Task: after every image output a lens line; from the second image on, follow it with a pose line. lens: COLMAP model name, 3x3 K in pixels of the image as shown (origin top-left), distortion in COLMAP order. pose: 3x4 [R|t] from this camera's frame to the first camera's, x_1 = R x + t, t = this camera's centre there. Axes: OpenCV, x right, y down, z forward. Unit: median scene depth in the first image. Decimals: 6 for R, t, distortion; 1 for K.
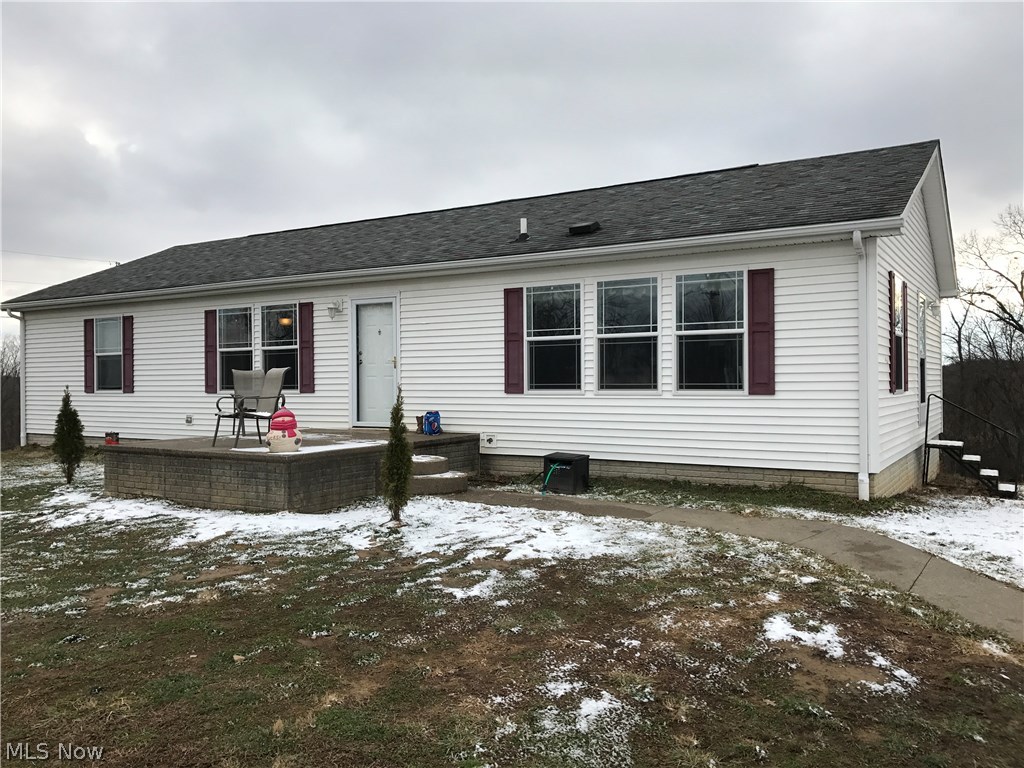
lens RADIAL K [[838.3, 0, 512.3], [0, 838.3, 382.1], [0, 0, 1]] dist [0.030255, -0.016591]
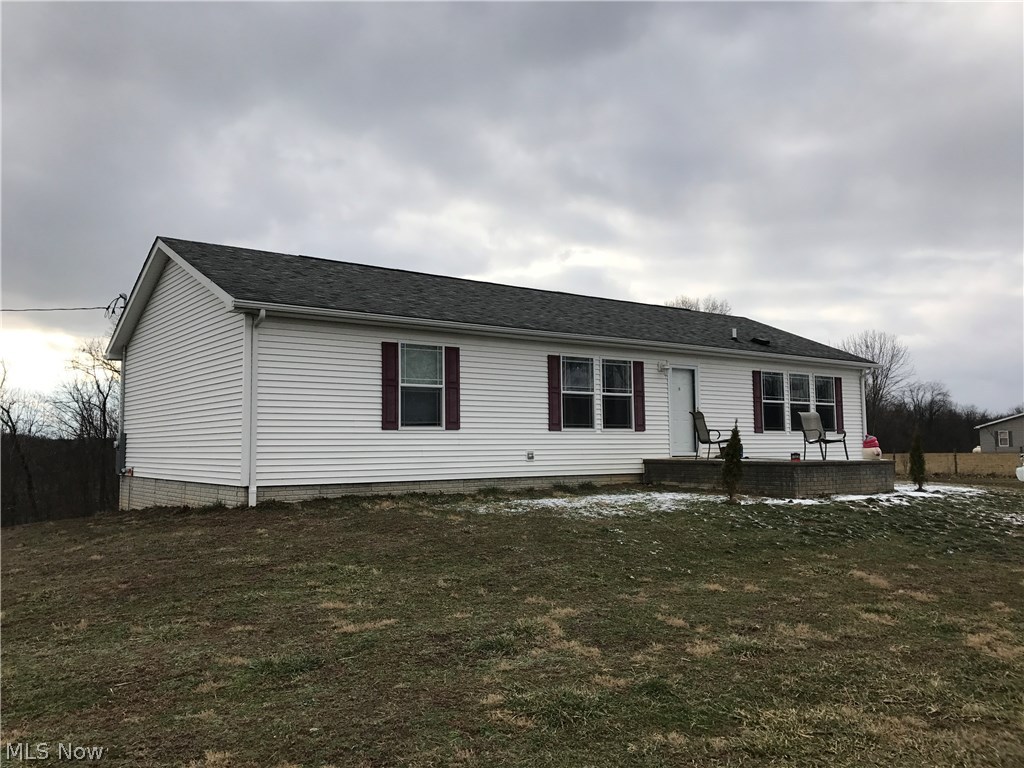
lens RADIAL K [[608.2, 0, 511.3], [0, 608.2, 378.9], [0, 0, 1]] dist [0.039179, 0.000103]
pose [[0.503462, 0.073652, 0.860873, -0.960092], [-0.018038, 0.997039, -0.074752, 0.005135], [-0.863829, 0.022106, 0.503300, 0.582812]]
